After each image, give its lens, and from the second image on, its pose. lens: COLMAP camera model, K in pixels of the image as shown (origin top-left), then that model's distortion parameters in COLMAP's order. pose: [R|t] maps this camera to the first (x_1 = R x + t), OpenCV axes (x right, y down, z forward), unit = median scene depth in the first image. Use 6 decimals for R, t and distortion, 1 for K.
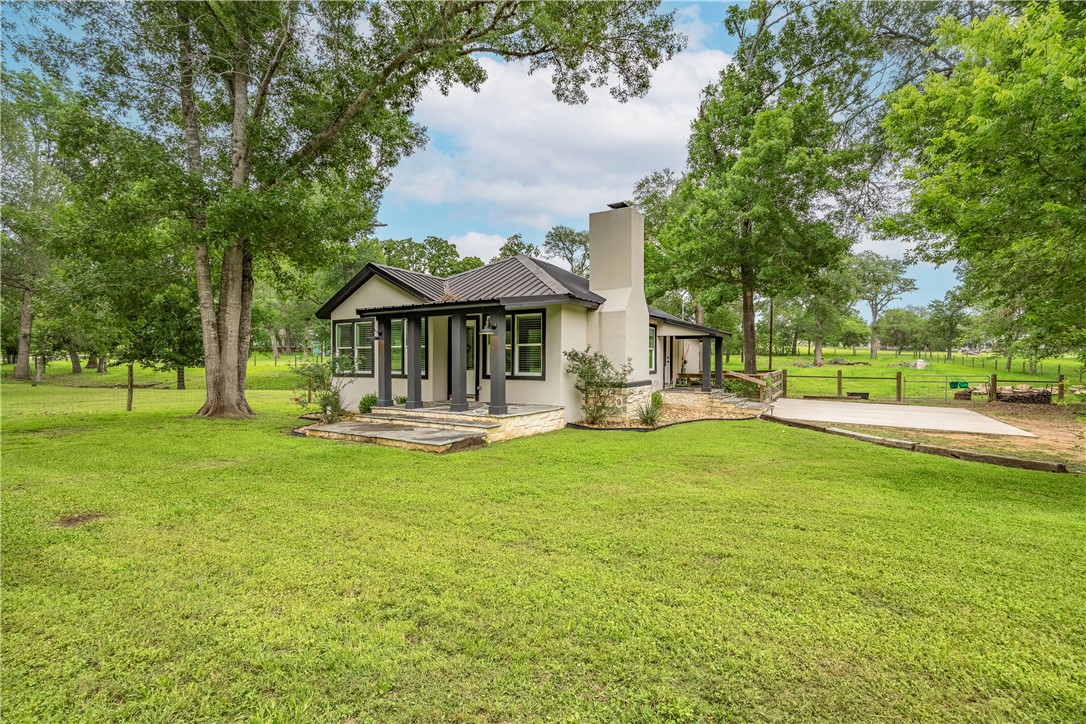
lens RADIAL K [[506.5, 0, 547.4], [0, 506.5, 365.2], [0, 0, 1]] dist [-0.000568, 0.000968]
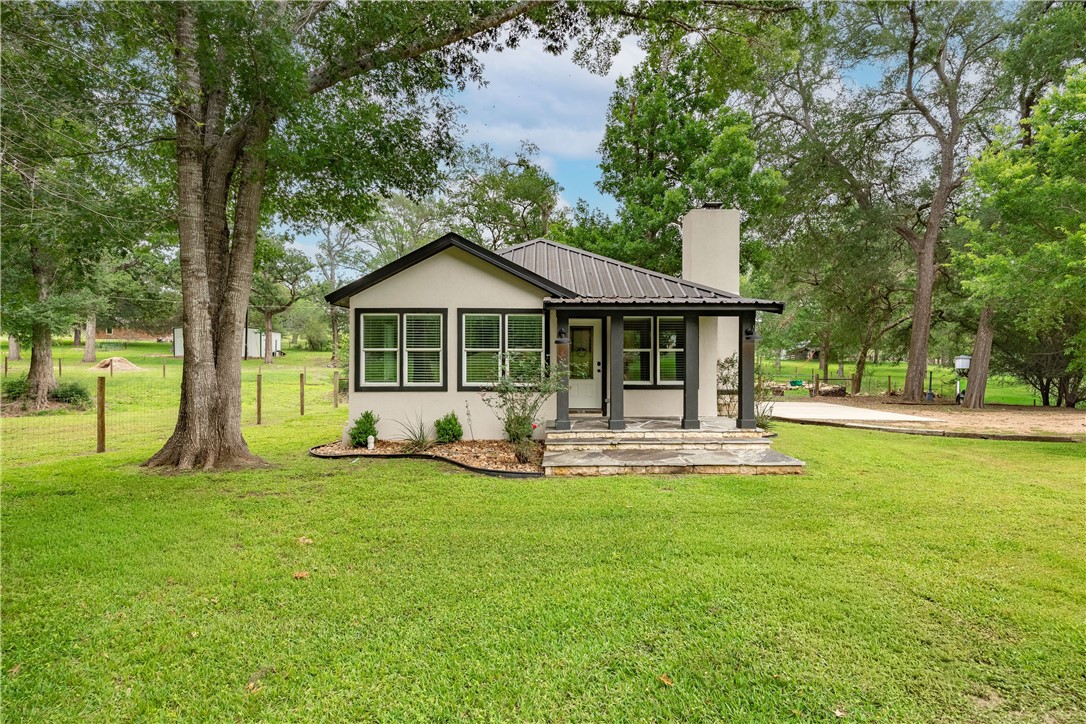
lens RADIAL K [[578.3, 0, 544.9], [0, 578.3, 363.0], [0, 0, 1]] dist [0.000981, 0.000804]
pose [[0.836098, -0.001819, 0.548576, -0.741478], [0.006783, 0.999952, -0.007022, -0.010911], [-0.548537, 0.009592, 0.836071, 0.258053]]
